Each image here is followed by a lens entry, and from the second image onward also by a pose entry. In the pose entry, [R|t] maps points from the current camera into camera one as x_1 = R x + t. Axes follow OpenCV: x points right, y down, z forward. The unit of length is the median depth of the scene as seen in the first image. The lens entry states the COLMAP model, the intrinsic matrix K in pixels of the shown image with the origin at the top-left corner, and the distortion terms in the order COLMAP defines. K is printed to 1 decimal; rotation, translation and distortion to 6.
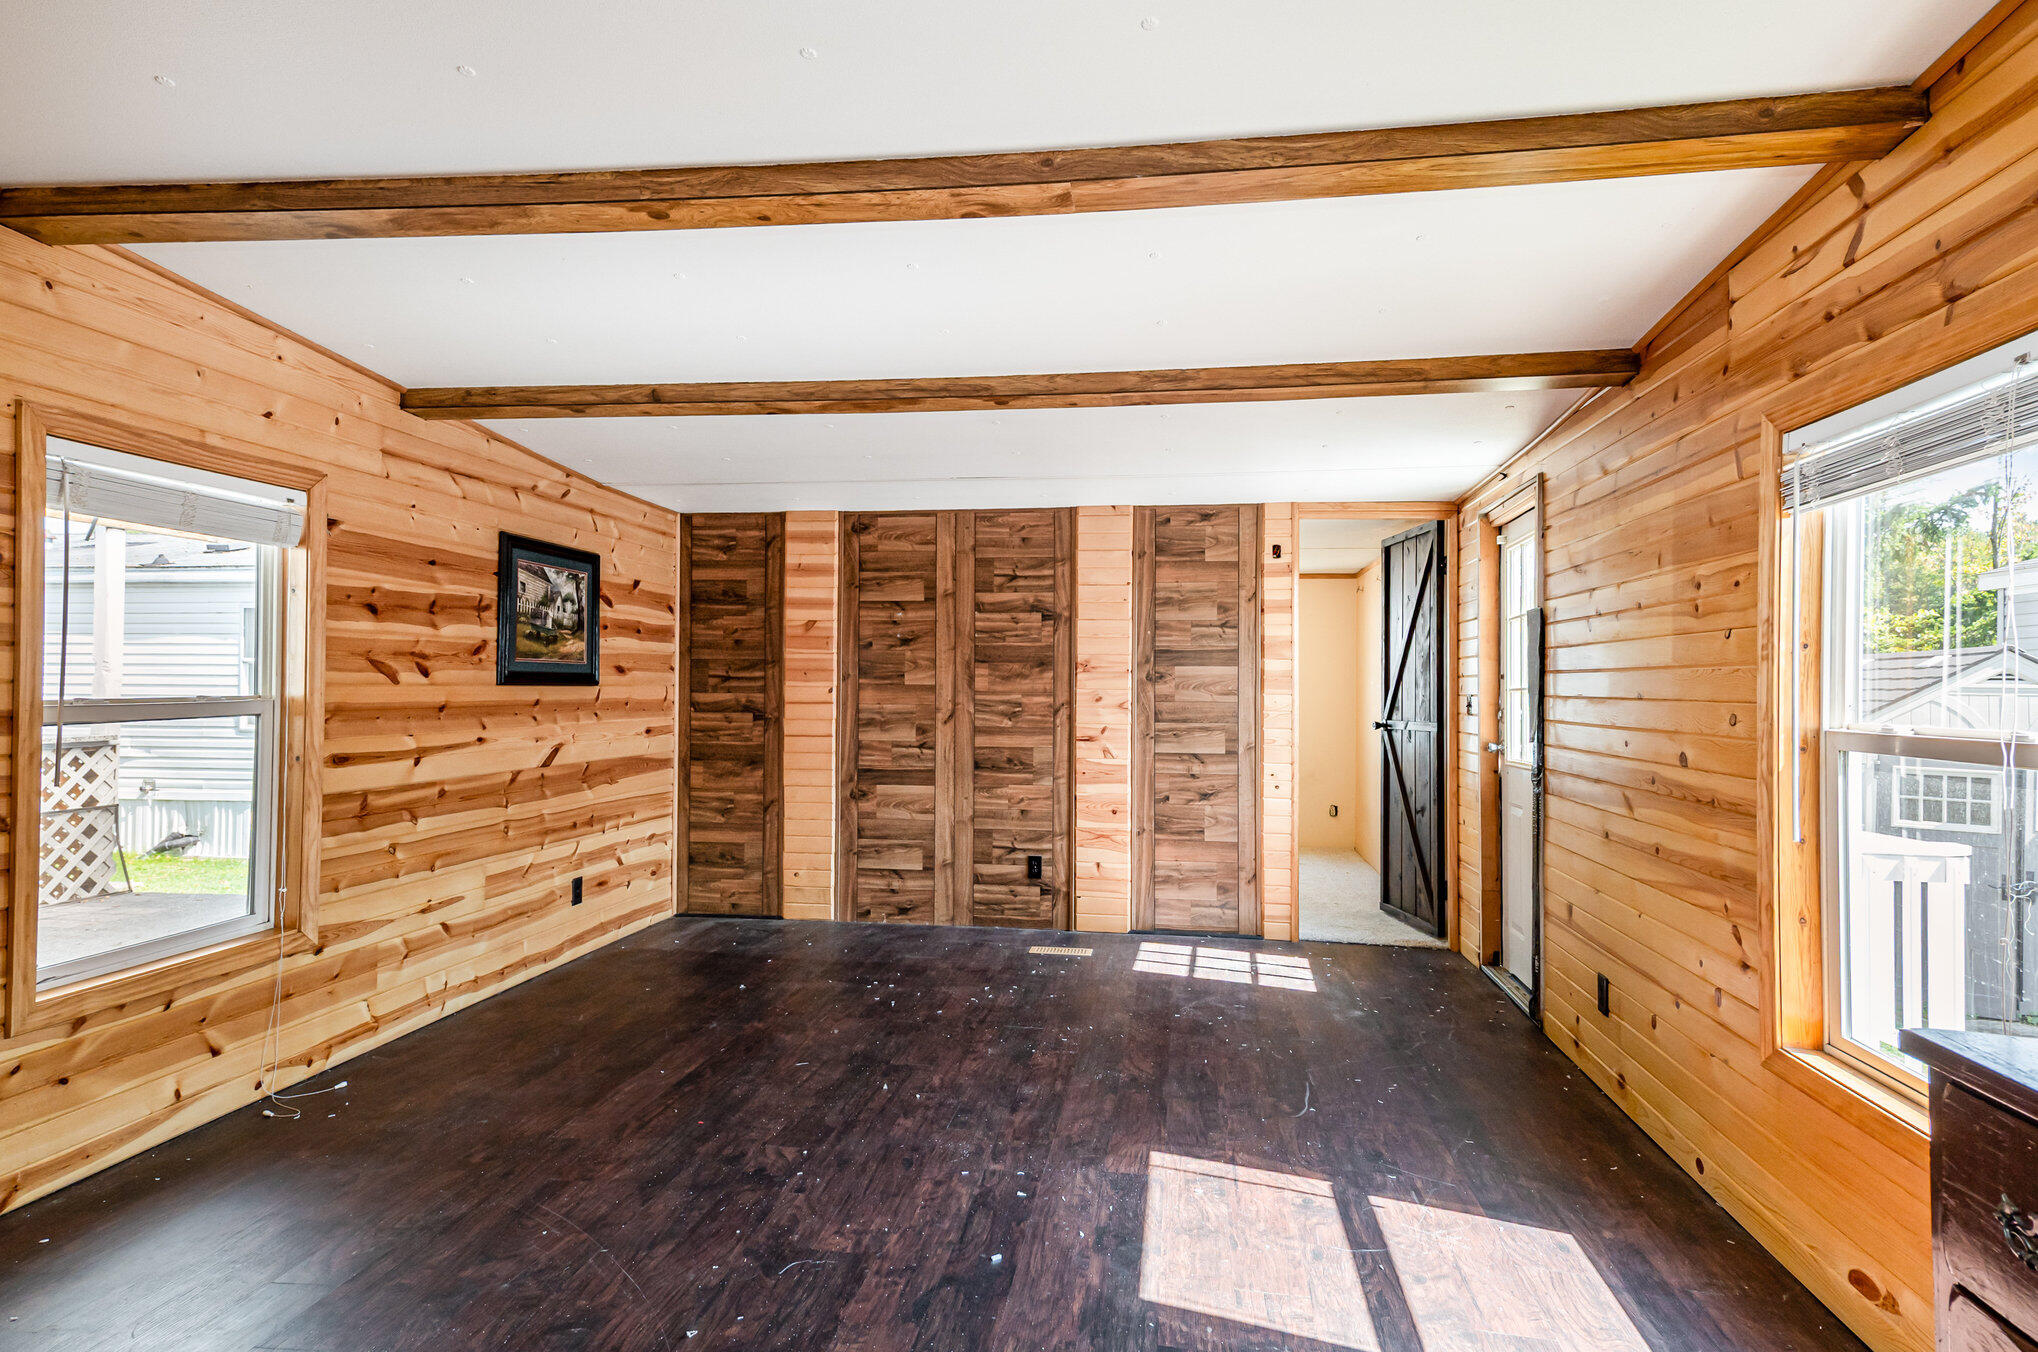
lens RADIAL K [[1098.0, 0, 1019.0], [0, 1098.0, 676.0], [0, 0, 1]] dist [0.022521, 0.000318]
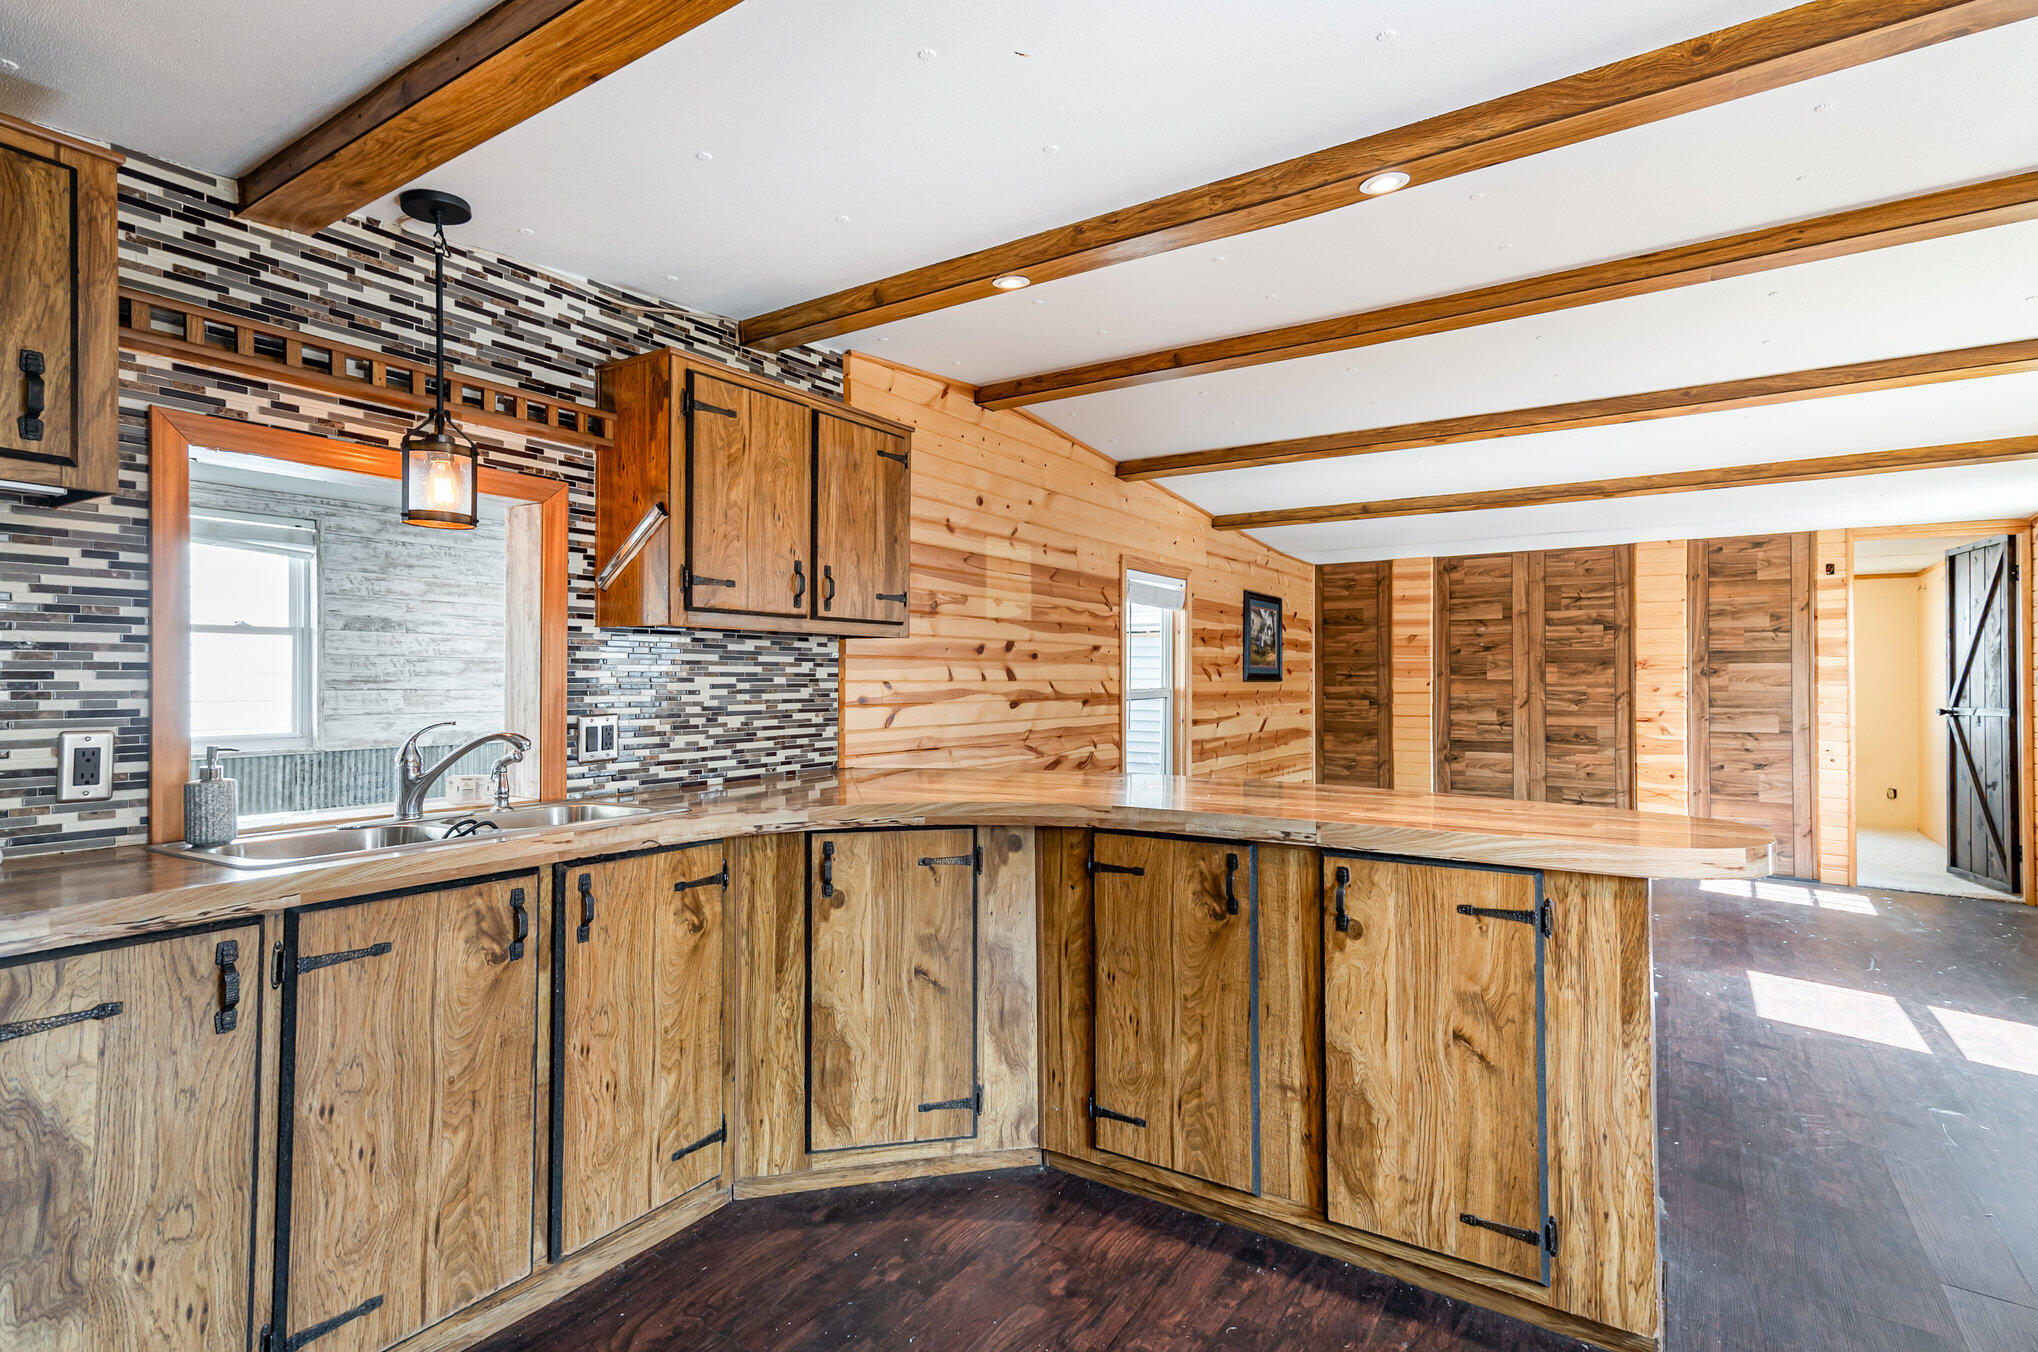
lens RADIAL K [[990.4, 0, 1019.0], [0, 990.4, 676.0], [0, 0, 1]] dist [0.024407, -0.000175]
pose [[0.907562, -0.008913, -0.419824, -0.116353], [0.010296, 0.999946, 0.001027, -0.004137], [0.419792, -0.005255, 0.907605, -0.398695]]
